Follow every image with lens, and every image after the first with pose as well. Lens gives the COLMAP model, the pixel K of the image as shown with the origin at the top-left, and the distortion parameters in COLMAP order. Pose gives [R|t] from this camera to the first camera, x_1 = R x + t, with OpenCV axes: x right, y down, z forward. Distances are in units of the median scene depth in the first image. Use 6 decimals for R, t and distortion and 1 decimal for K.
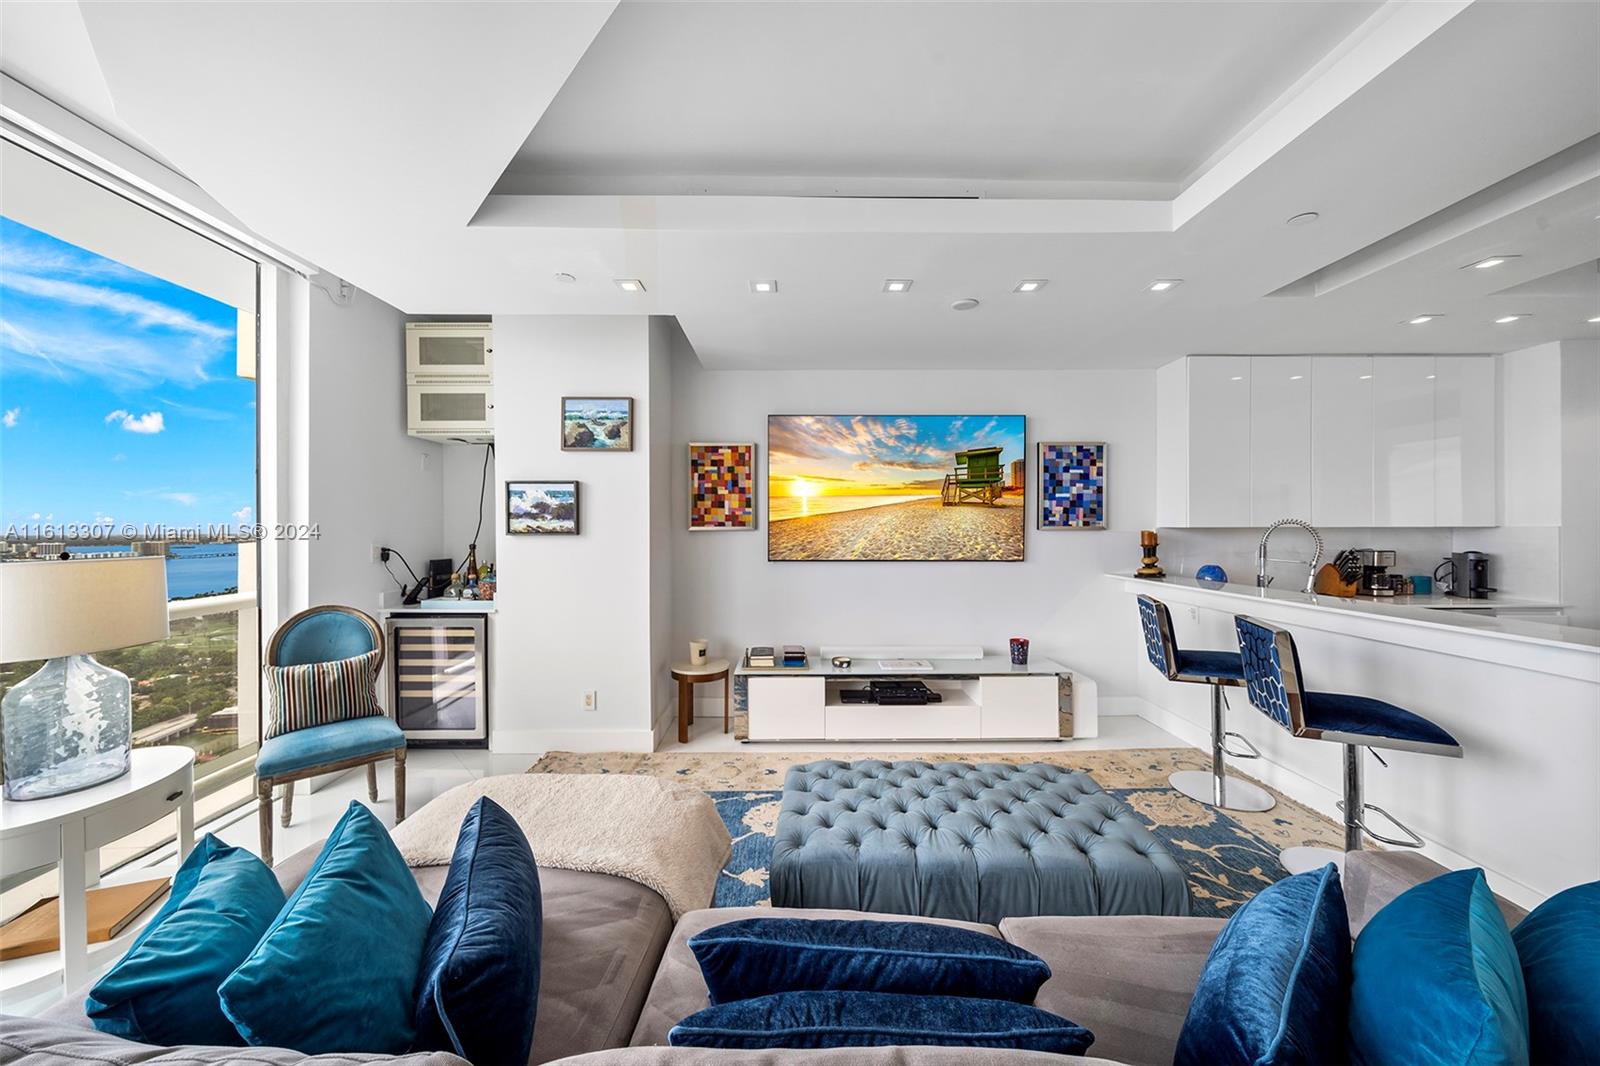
lens RADIAL K [[550.6, 0, 792.8], [0, 550.6, 534.4], [0, 0, 1]] dist [-0.010660, 0.001116]
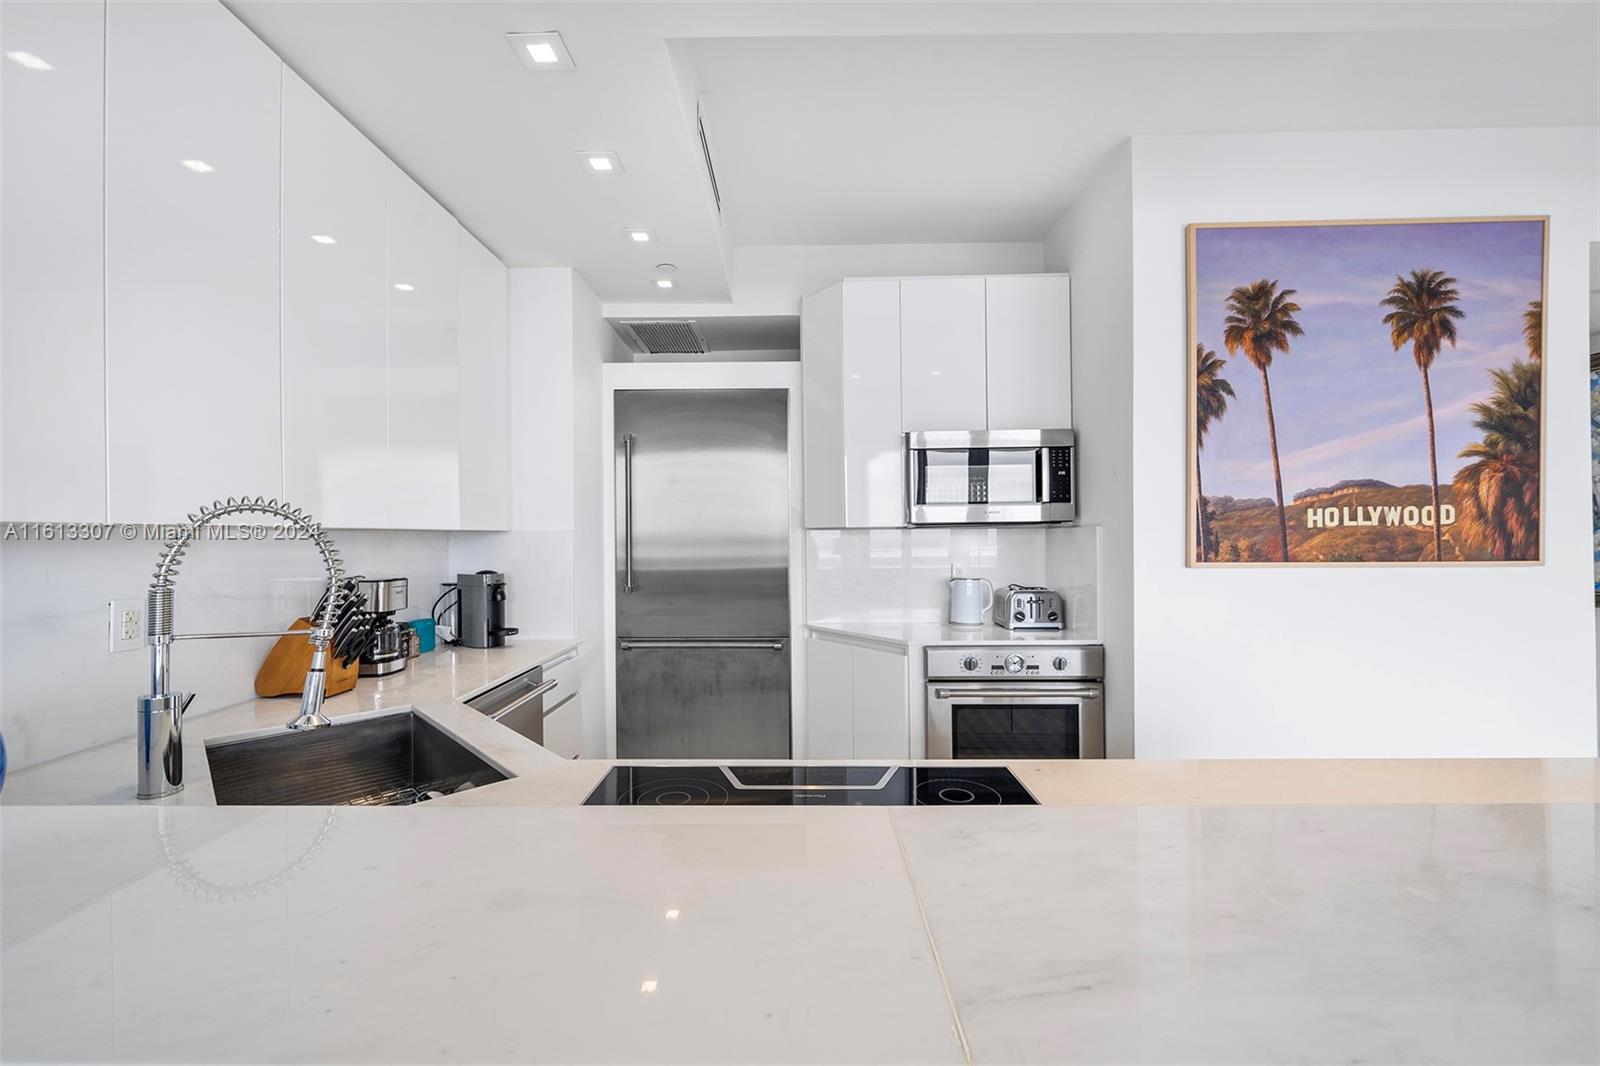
lens RADIAL K [[663.3, 0, 794.5], [0, 663.3, 534.3], [0, 0, 1]] dist [0.000037, 0.000711]
pose [[0.003092, 0.003390, 0.999989, 0.476324], [0.021330, 0.999767, -0.003455, -0.000157], [-0.999768, 0.021340, 0.003019, 0.615194]]
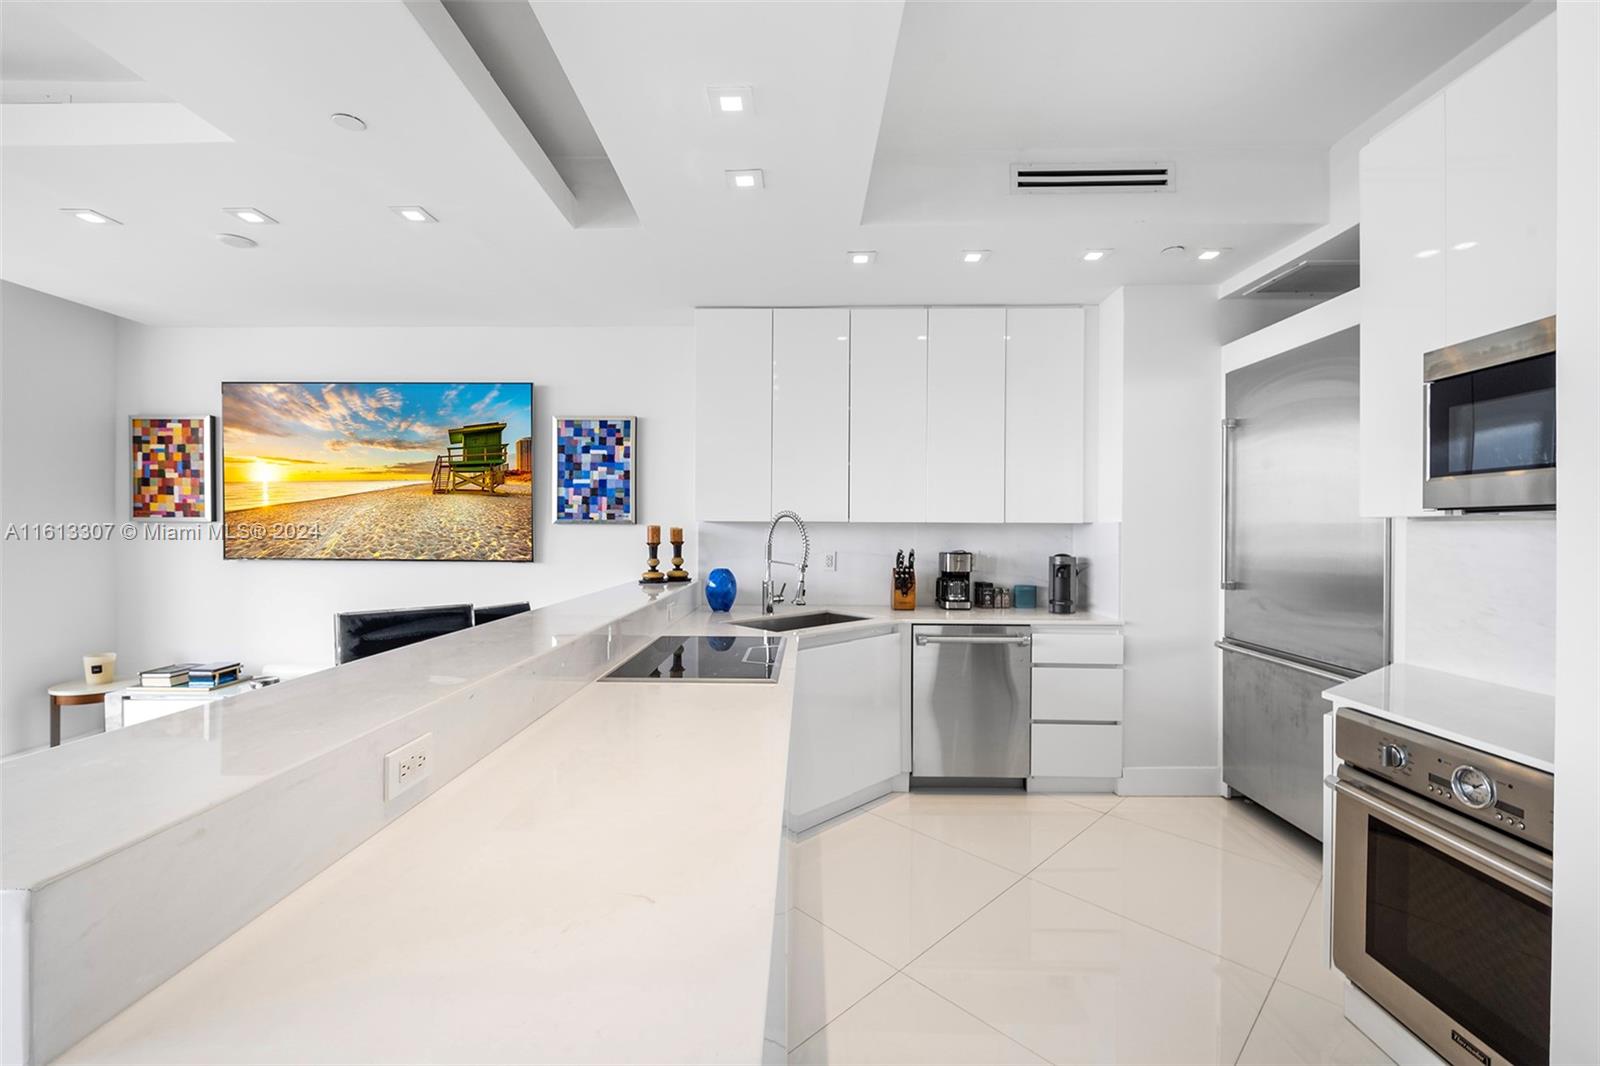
lens RADIAL K [[663.3, 0, 789.8], [0, 663.3, 529.3], [0, 0, 1]] dist [0.000037, 0.000711]
pose [[0.999702, 0.006989, -0.023397, 0.828987], [-0.007273, 0.999901, -0.012080, 0.009437], [0.023310, 0.012246, 0.999653, 0.022755]]
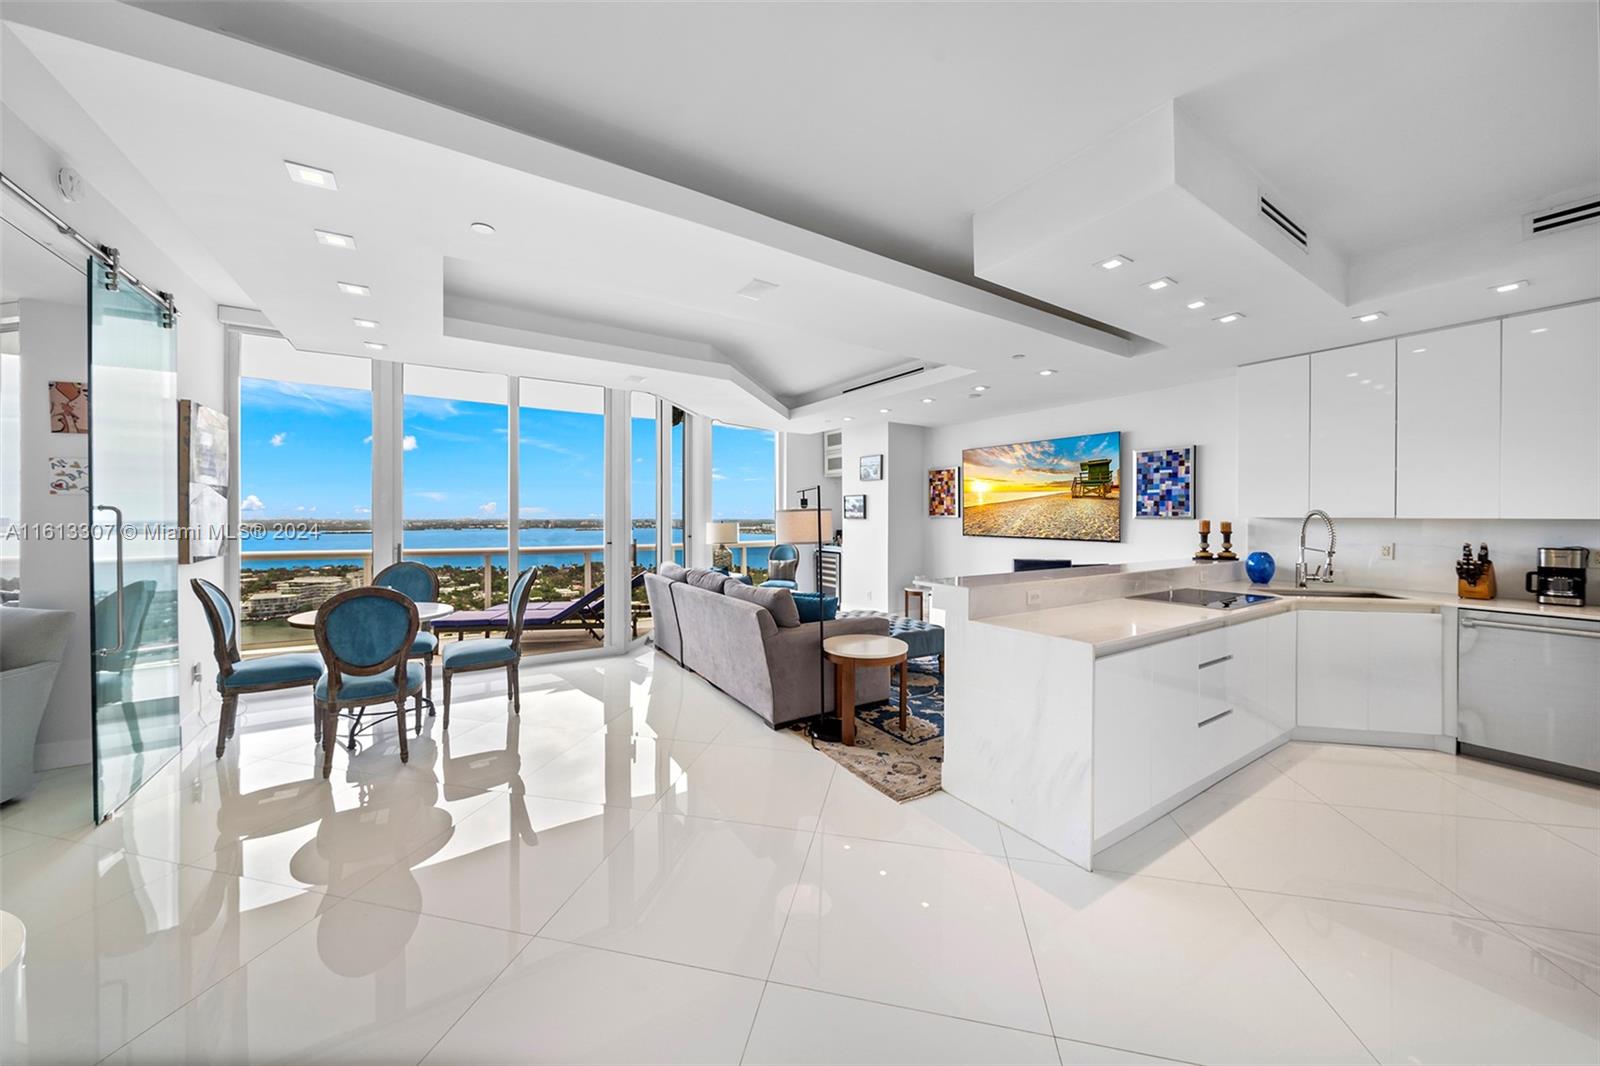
lens RADIAL K [[550.6, 0, 794.3], [0, 550.6, 521.9], [0, 0, 1]] dist [-0.010660, 0.001116]
pose [[0.545620, 0.012923, -0.837933, 1.098882], [-0.013126, 0.999890, 0.006874, 0.000840], [0.837930, 0.007248, 0.545729, -0.370062]]
